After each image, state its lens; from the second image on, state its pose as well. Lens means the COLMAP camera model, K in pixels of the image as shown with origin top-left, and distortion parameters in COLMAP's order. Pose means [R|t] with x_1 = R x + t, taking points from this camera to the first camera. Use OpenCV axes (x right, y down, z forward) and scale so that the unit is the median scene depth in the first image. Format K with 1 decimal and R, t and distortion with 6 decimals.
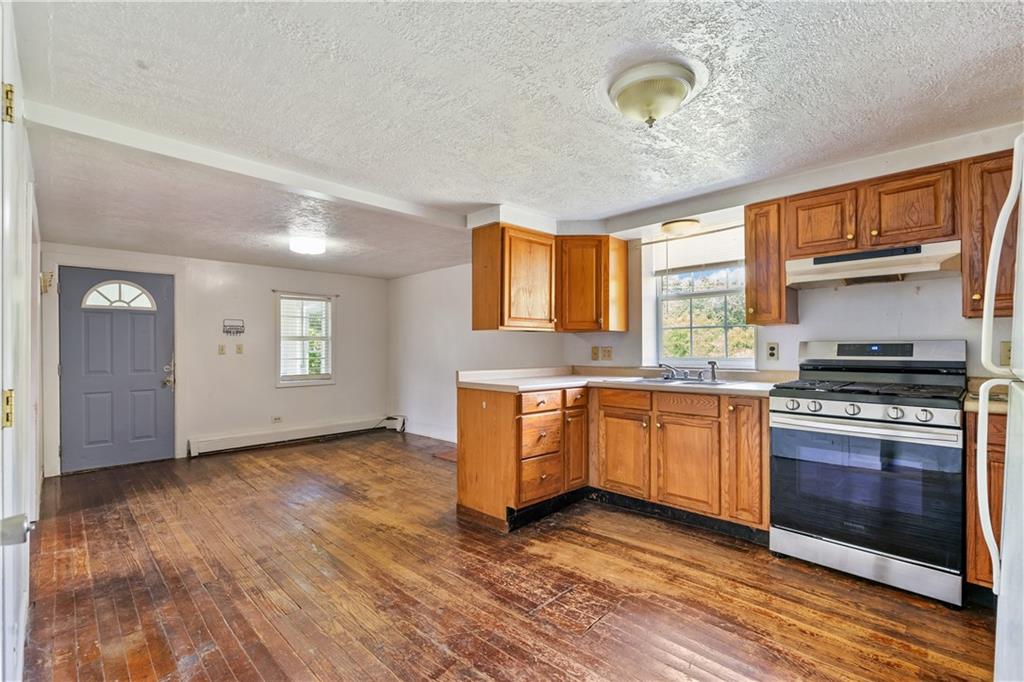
lens RADIAL K [[462.9, 0, 495.3], [0, 462.9, 353.9], [0, 0, 1]] dist [-0.004675, 0.000997]
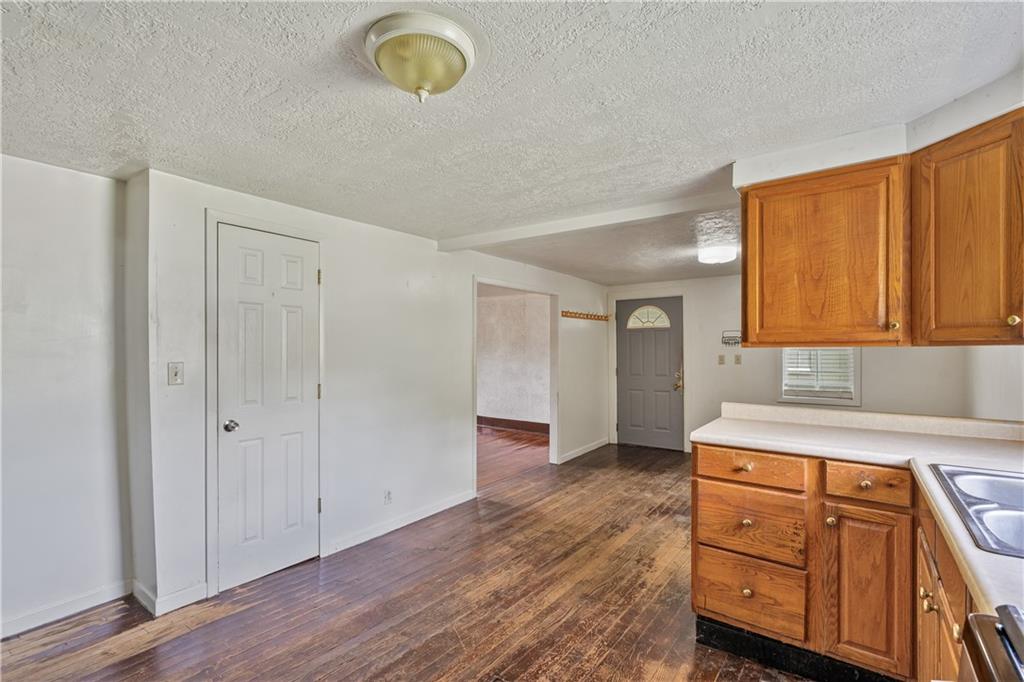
lens RADIAL K [[462.9, 0, 509.3], [0, 462.9, 355.3], [0, 0, 1]] dist [-0.004675, 0.000997]
pose [[0.176150, 0.014380, -0.984258, 0.641883], [-0.010449, 0.999864, 0.012738, -0.049201], [0.984308, 0.008041, 0.176276, 0.582537]]
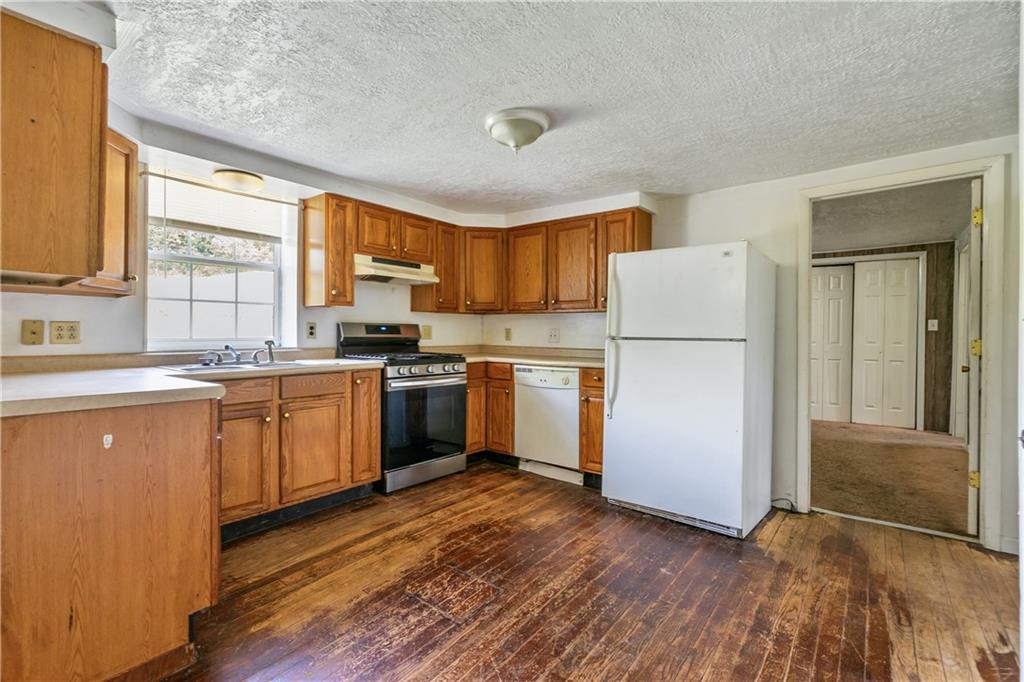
lens RADIAL K [[462.9, 0, 518.7], [0, 462.9, 343.6], [0, 0, 1]] dist [-0.004675, 0.000997]
pose [[-0.150966, -0.014900, 0.988427, -0.540969], [0.007728, 0.999838, 0.016252, 0.011139], [-0.988509, 0.010092, -0.150826, 0.686125]]
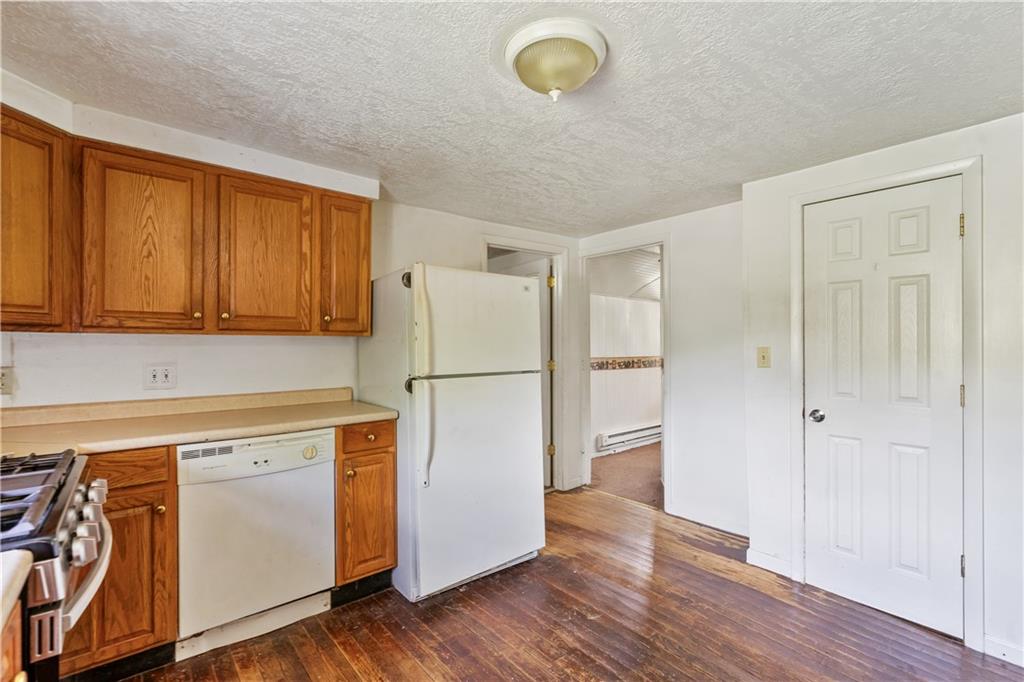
lens RADIAL K [[462.9, 0, 501.2], [0, 462.9, 341.8], [0, 0, 1]] dist [-0.004675, 0.000997]
pose [[-0.997737, 0.007510, 0.066818, 0.219115], [0.008542, 0.999848, 0.015180, -0.047926], [-0.066694, 0.015717, -0.997650, 1.053565]]
